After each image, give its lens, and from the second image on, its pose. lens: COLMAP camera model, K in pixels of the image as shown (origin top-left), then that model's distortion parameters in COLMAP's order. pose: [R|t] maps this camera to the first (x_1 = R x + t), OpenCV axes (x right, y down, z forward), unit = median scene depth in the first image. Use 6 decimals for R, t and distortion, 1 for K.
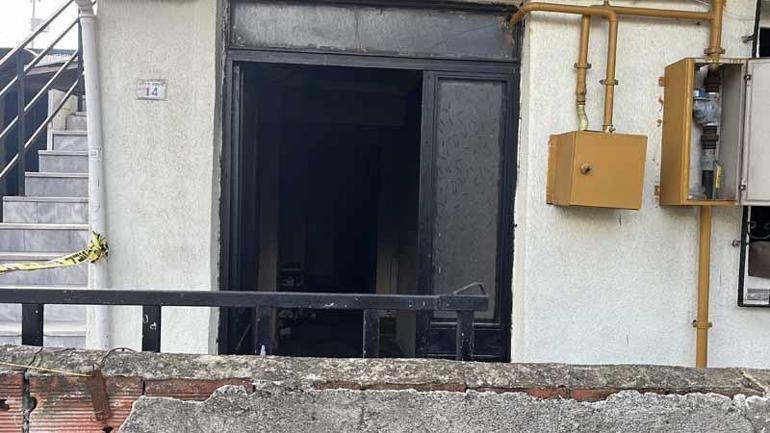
lens RADIAL K [[680.0, 0, 386.2], [0, 680.0, 217.4], [0, 0, 1]] dist [0.046934, -0.001592]
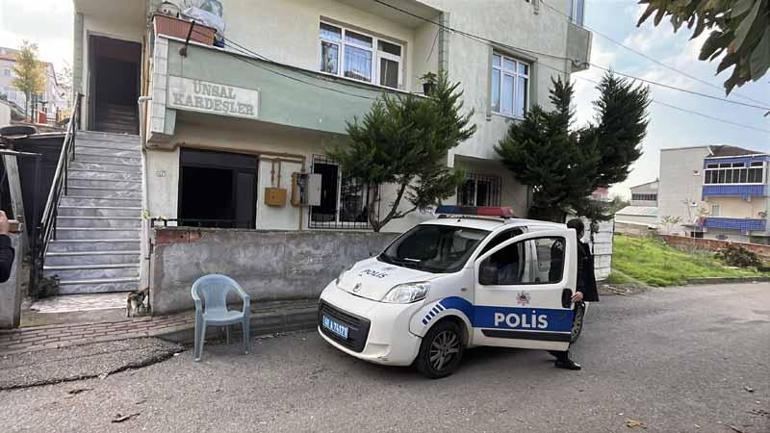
lens RADIAL K [[436.9, 0, 385.6], [0, 436.9, 214.4], [0, 0, 1]] dist [0.003876, 0.000401]
pose [[0.886564, 0.005300, 0.462575, -0.343907], [-0.019706, 0.999459, 0.026317, -0.042561], [-0.462185, -0.032447, 0.886189, -1.725372]]
